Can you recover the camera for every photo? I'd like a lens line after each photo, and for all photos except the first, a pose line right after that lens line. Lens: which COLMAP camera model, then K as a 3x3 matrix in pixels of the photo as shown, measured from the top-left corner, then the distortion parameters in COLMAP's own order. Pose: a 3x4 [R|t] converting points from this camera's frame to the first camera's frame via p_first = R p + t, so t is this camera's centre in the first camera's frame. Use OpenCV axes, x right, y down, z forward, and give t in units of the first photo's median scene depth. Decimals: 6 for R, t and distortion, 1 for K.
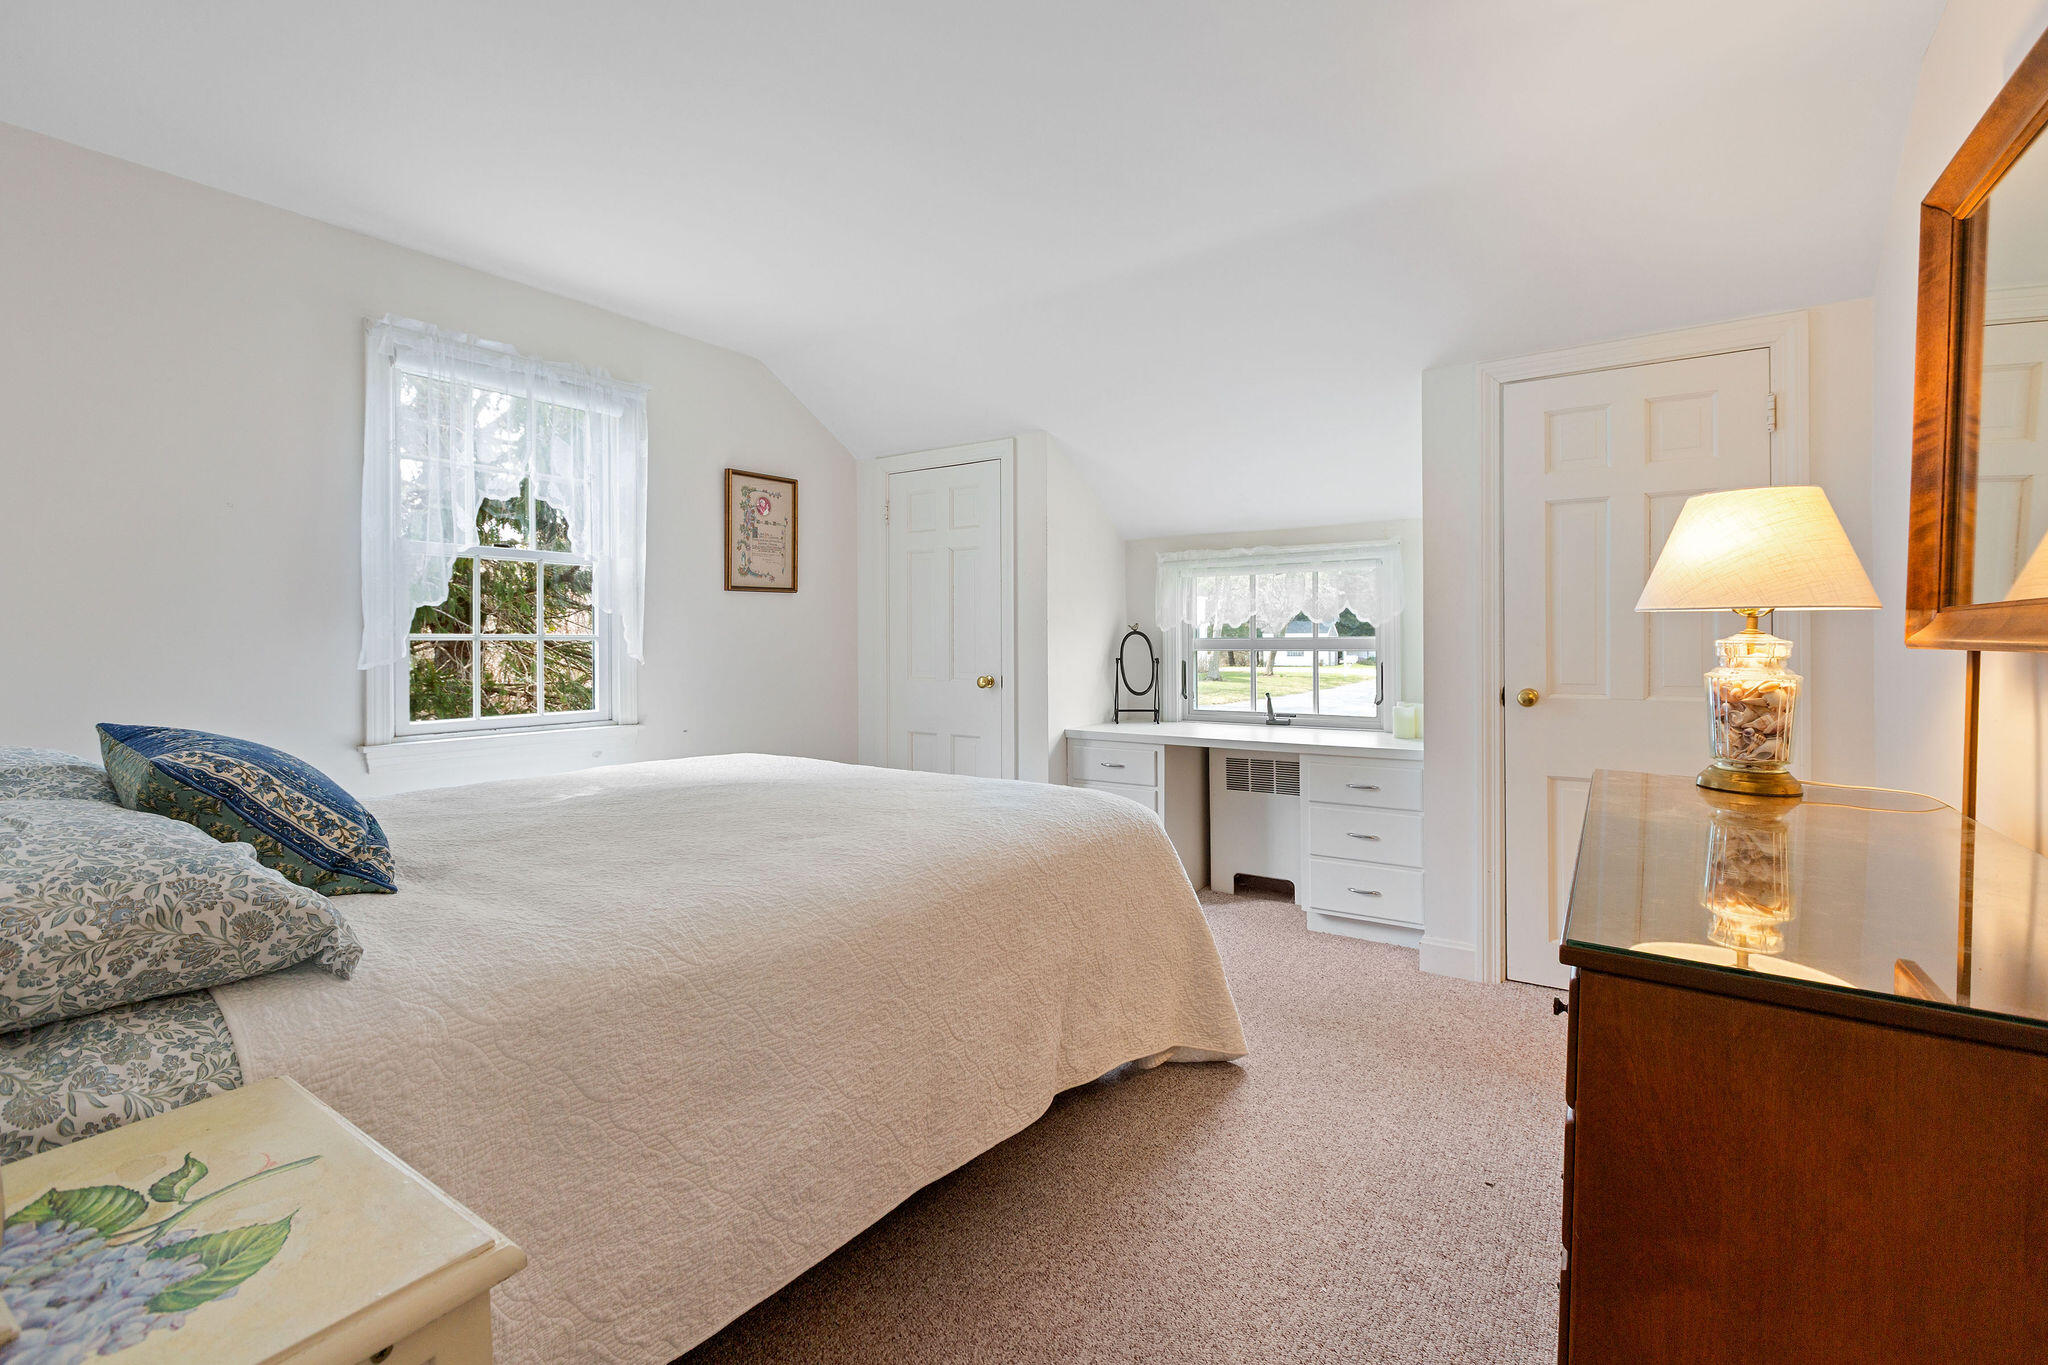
lens RADIAL K [[923.4, 0, 1018.4], [0, 923.4, 664.8], [0, 0, 1]] dist [0.007385, -0.002803]
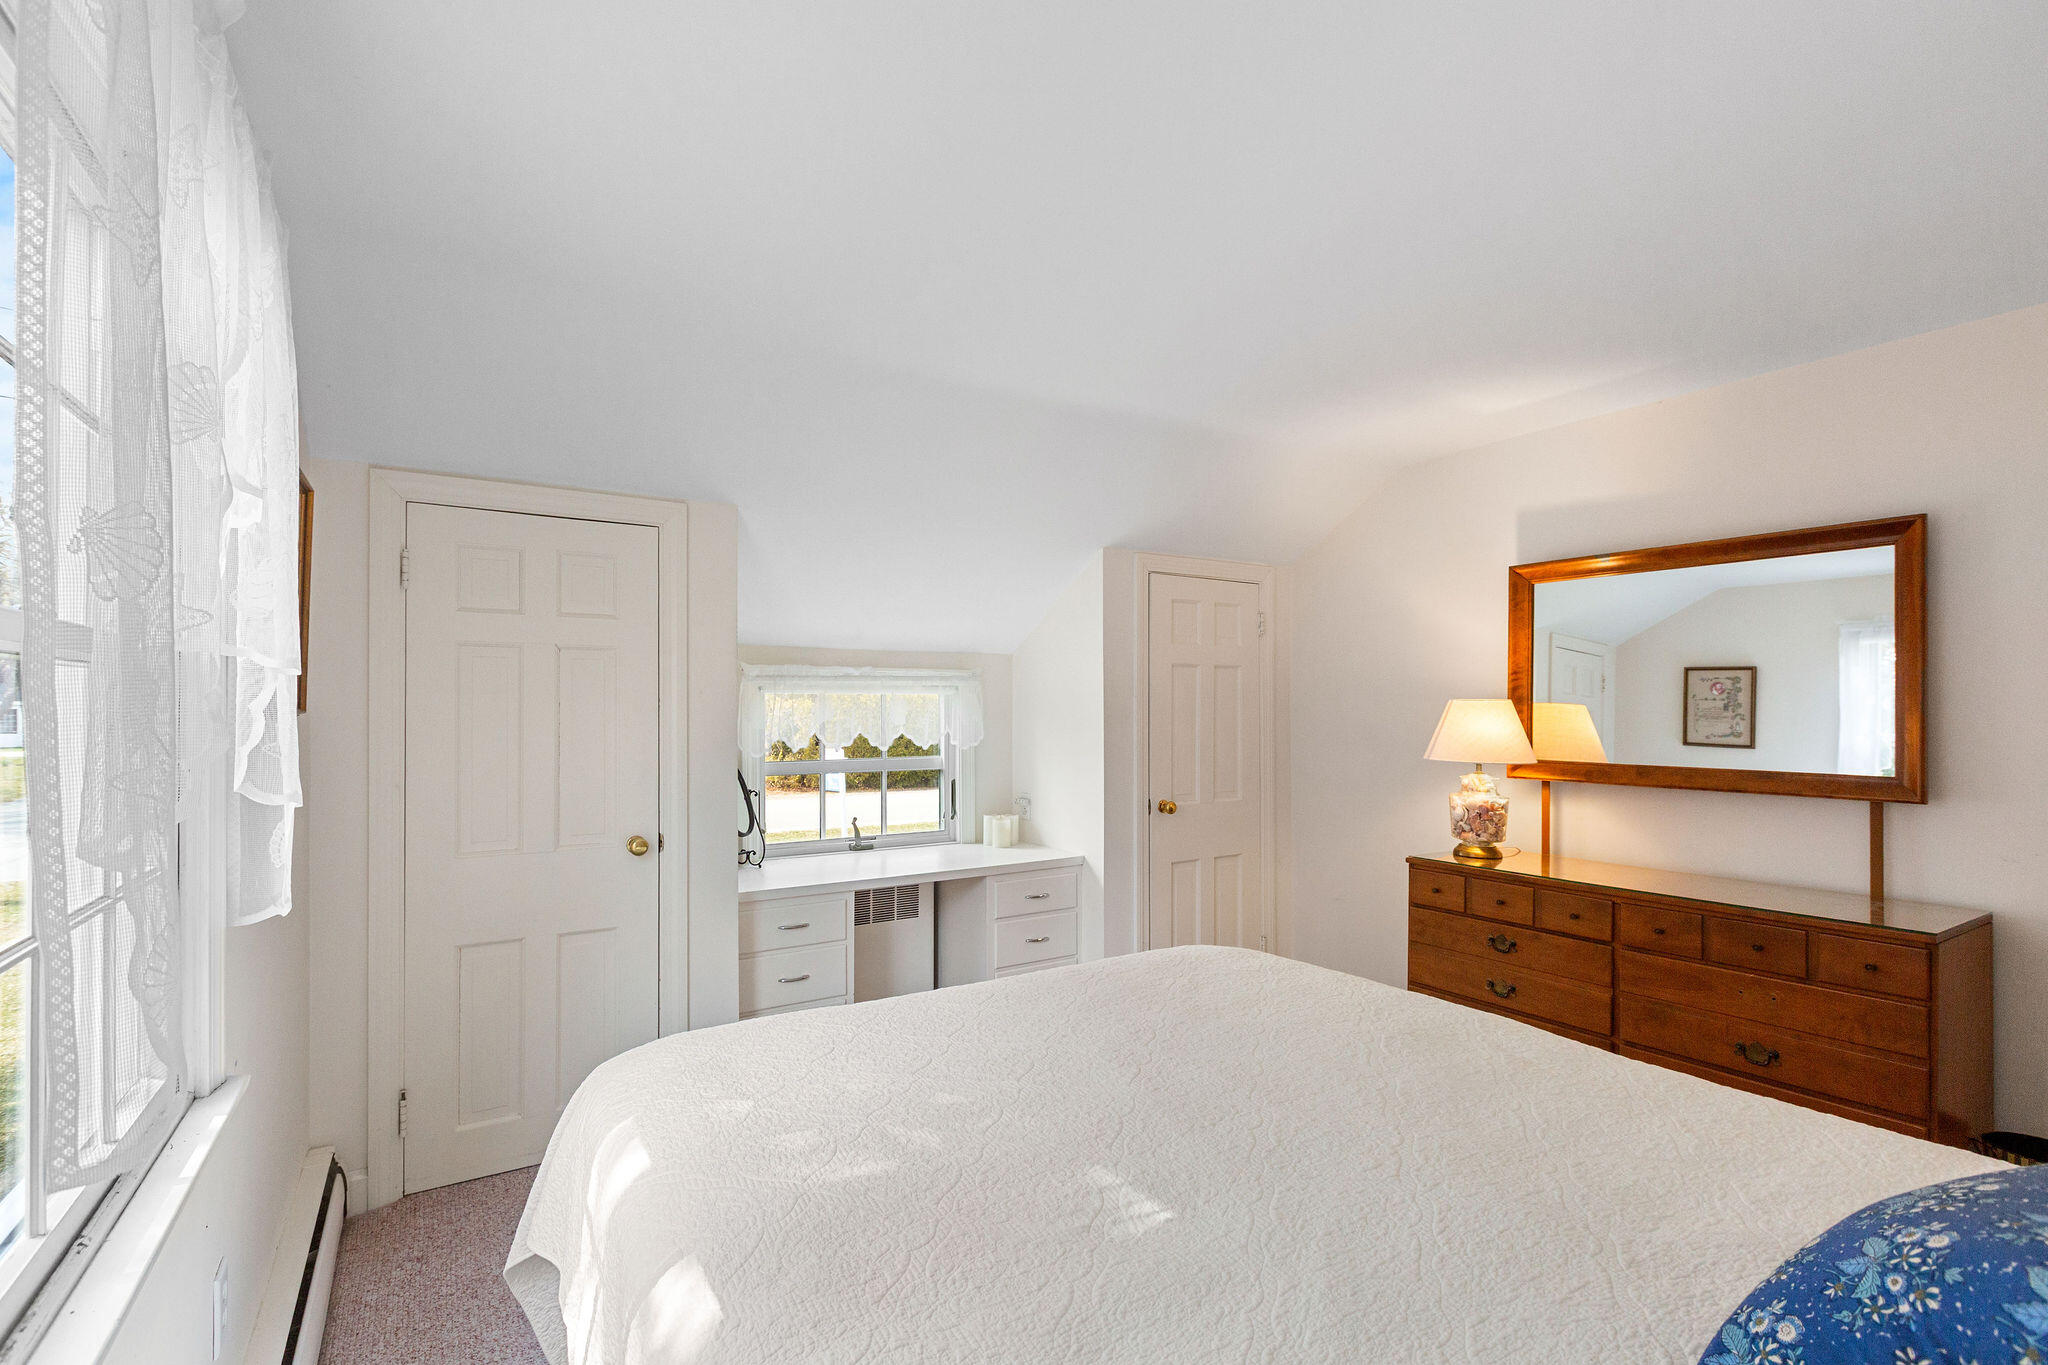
lens RADIAL K [[923.4, 0, 1025.4], [0, 923.4, 702.9], [0, 0, 1]] dist [0.007385, -0.002803]
pose [[0.403011, 0.004705, 0.915183, -0.567853], [0.021676, 0.999657, -0.014684, -0.074437], [-0.914938, 0.025755, 0.402771, 0.469355]]
